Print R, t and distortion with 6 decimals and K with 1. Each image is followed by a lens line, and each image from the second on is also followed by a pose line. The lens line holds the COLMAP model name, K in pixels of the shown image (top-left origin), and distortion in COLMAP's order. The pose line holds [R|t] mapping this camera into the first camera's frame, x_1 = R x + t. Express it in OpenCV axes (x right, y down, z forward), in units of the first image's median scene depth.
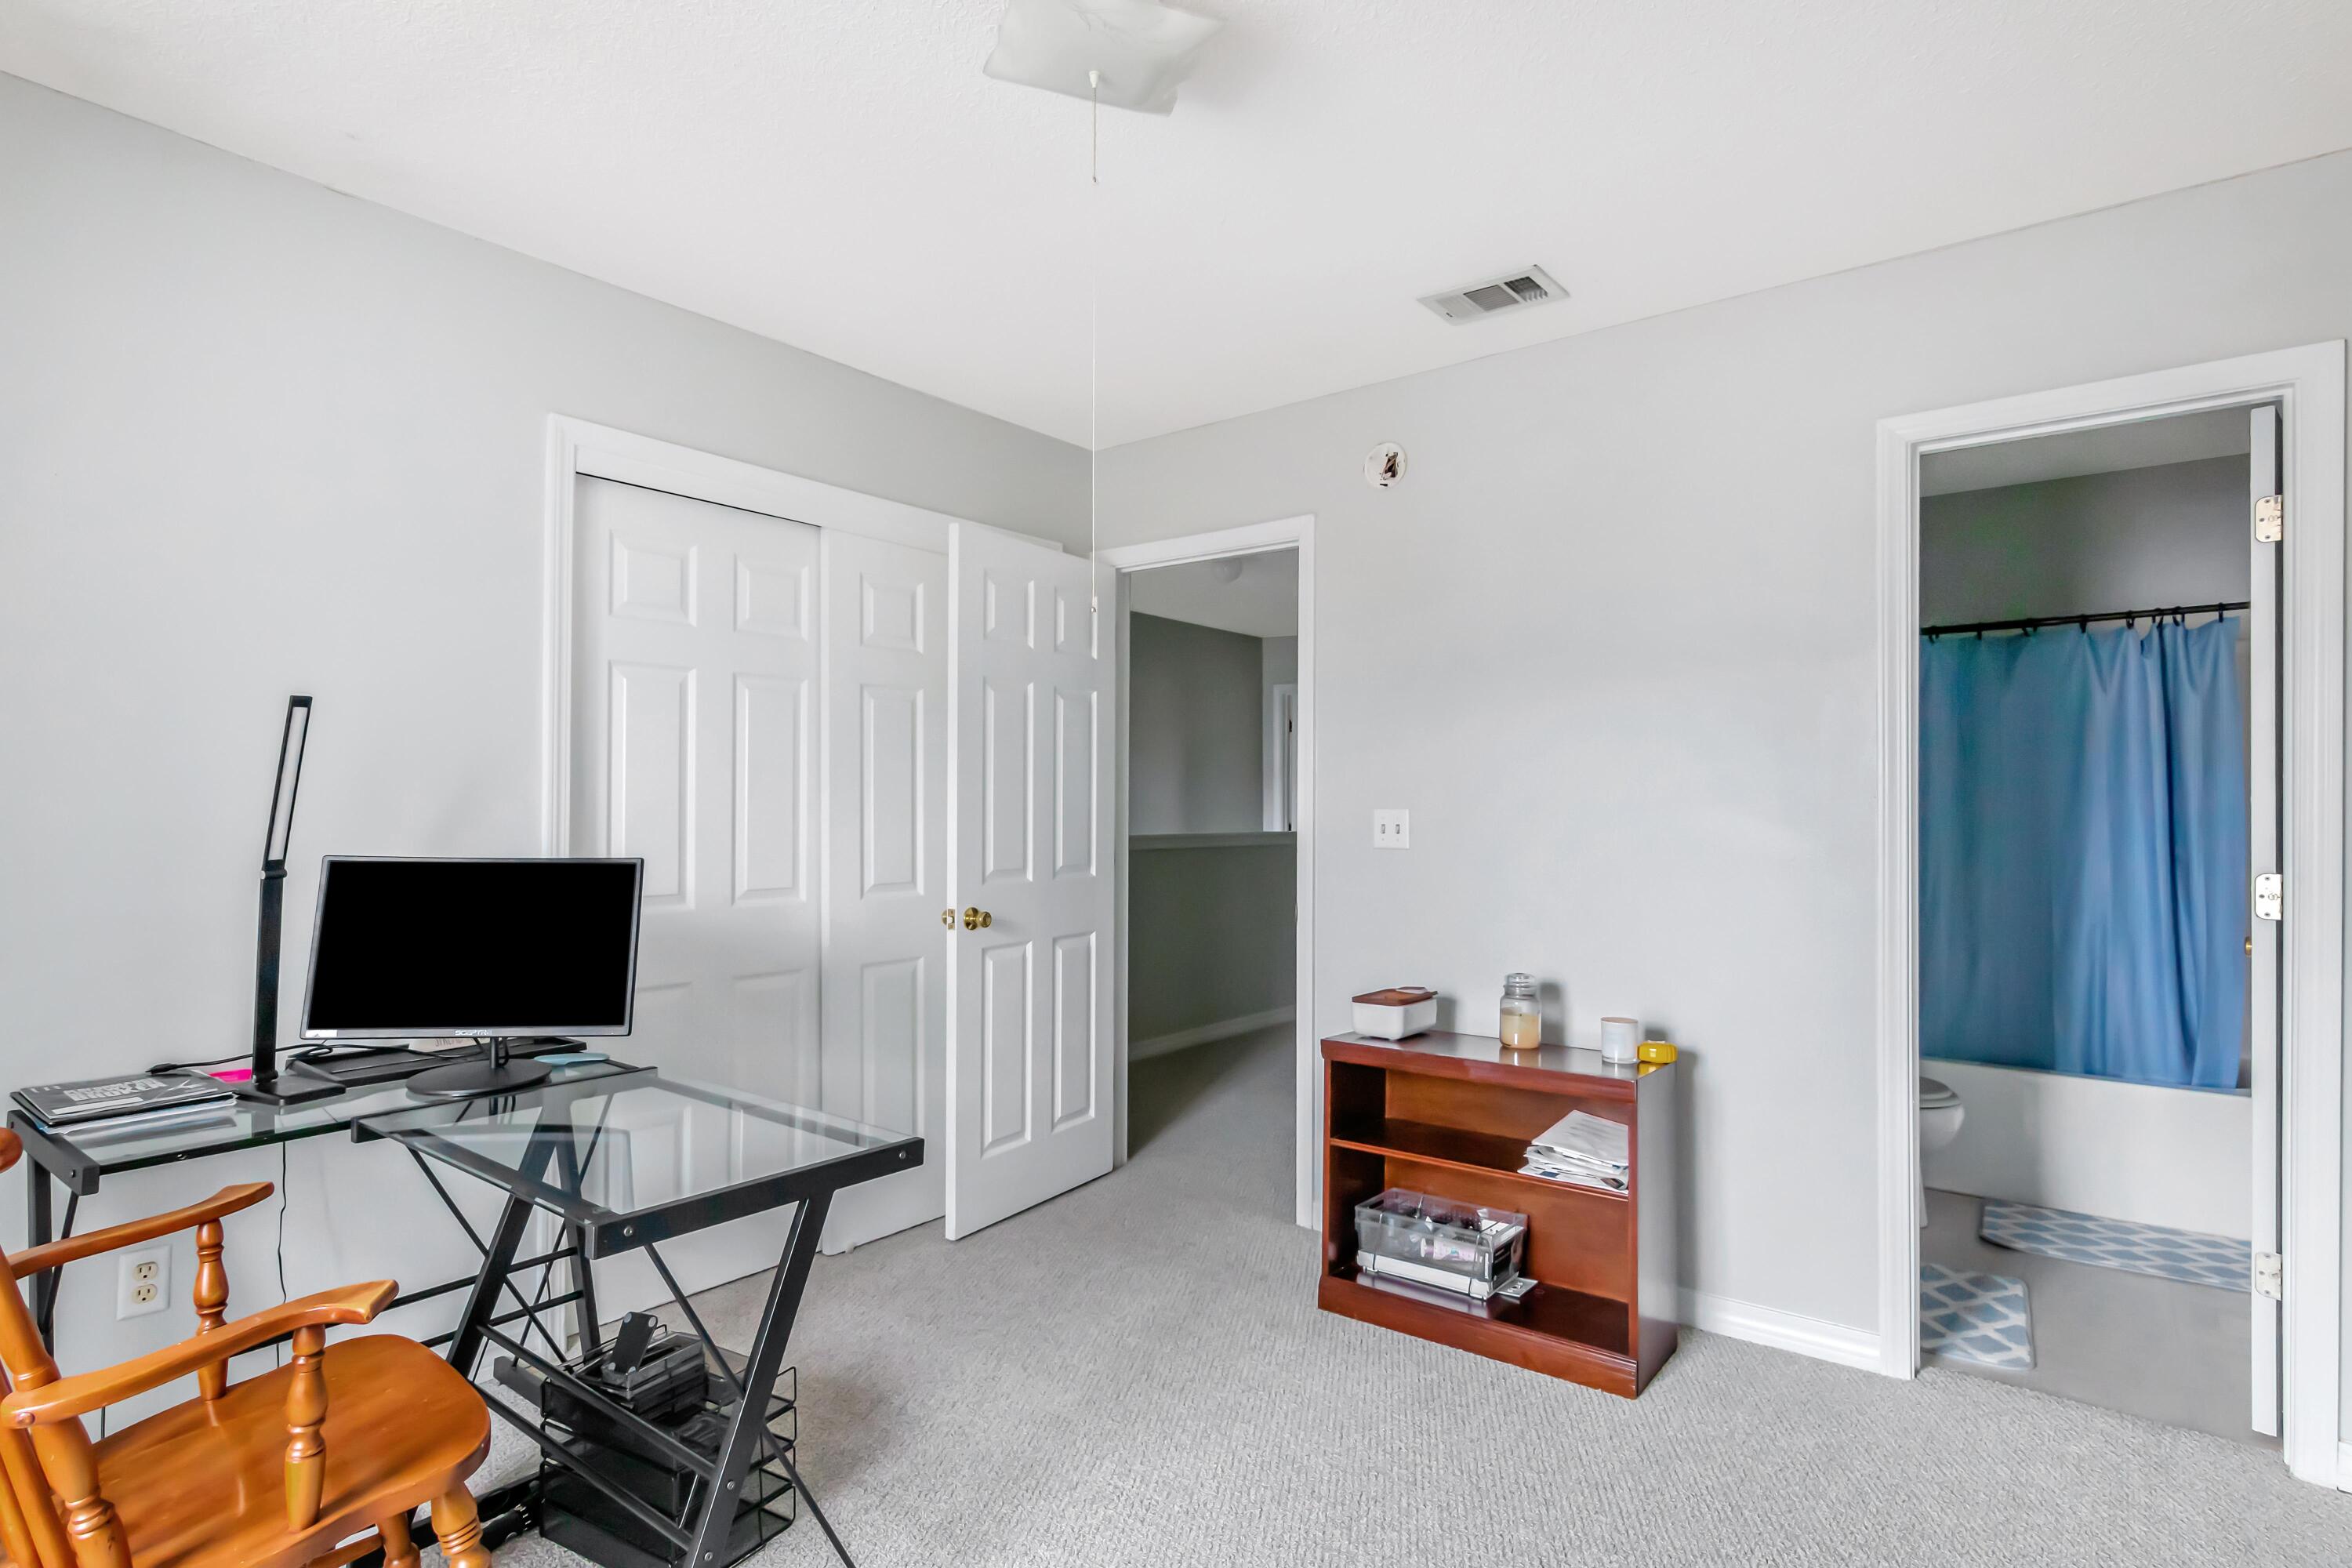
lens RADIAL K [[1206.5, 0, 1157.7], [0, 1206.5, 809.1], [0, 0, 1]] dist [-0.031320, -0.000151]
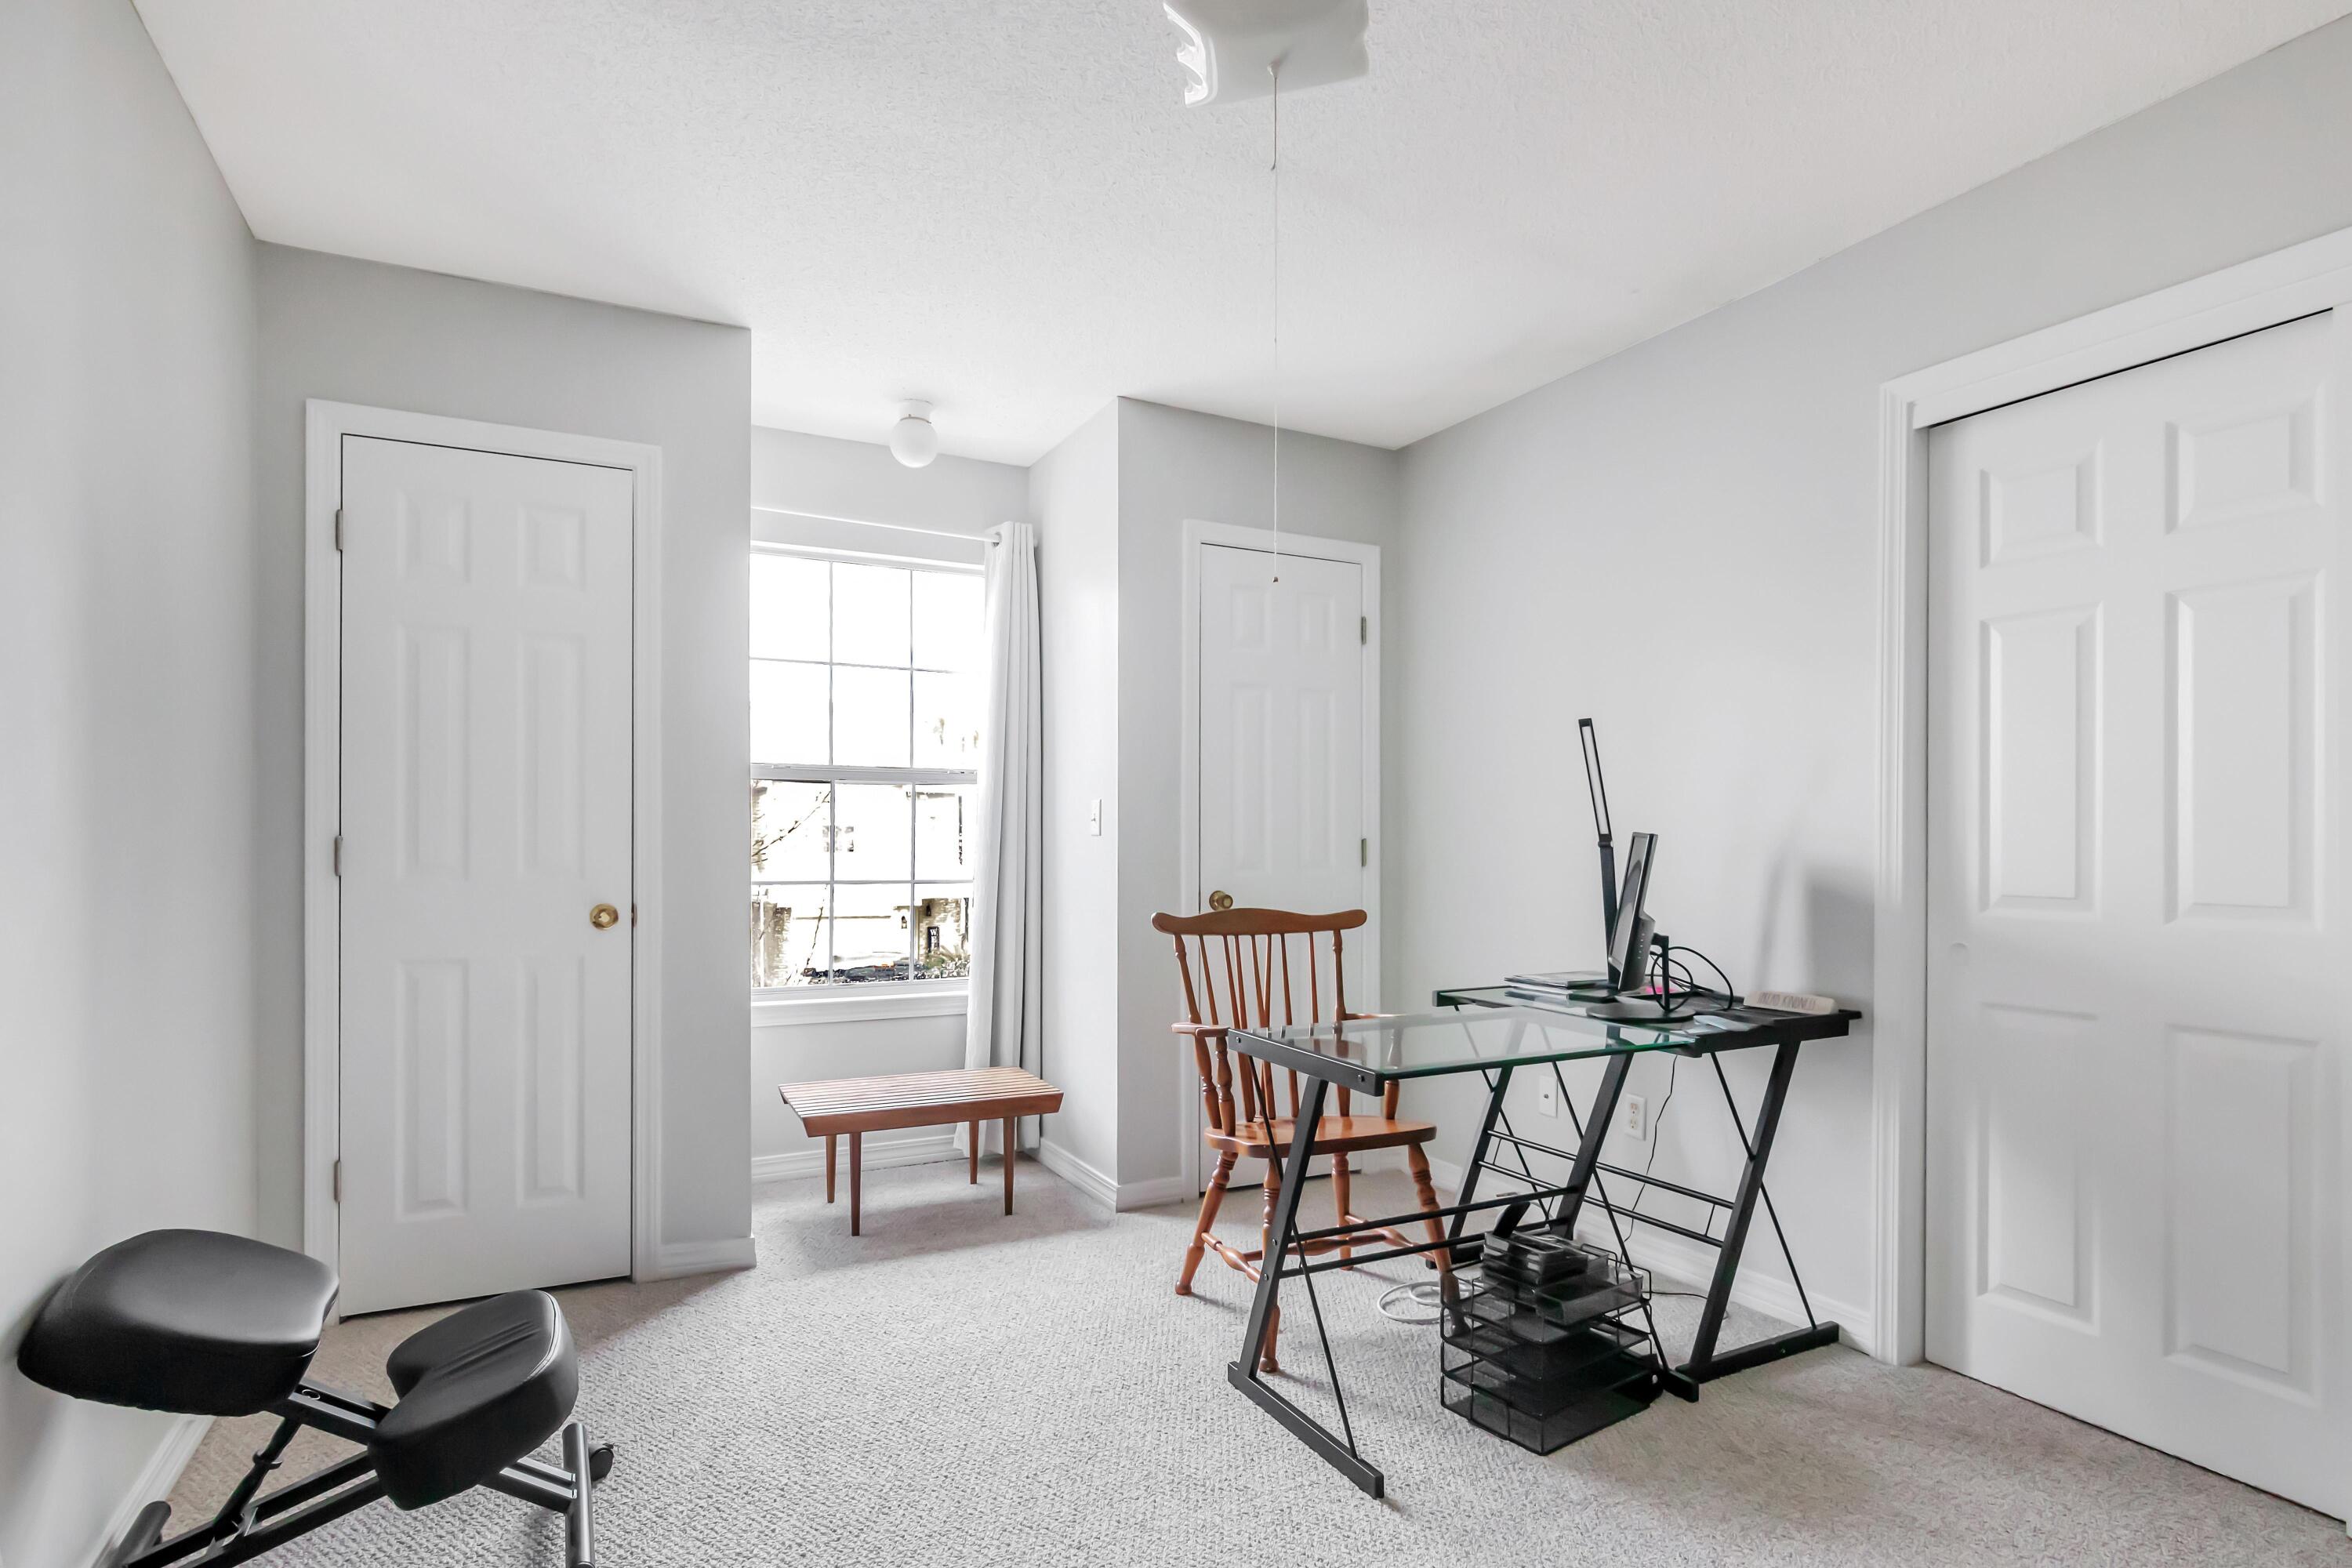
lens RADIAL K [[1206.5, 0, 1157.7], [0, 1206.5, 809.1], [0, 0, 1]] dist [-0.031320, -0.000151]
pose [[-0.438784, -0.006399, -0.898570, 0.571855], [0.007417, 0.999915, -0.010743, 0.017961], [0.898562, -0.011378, -0.438699, 0.832855]]
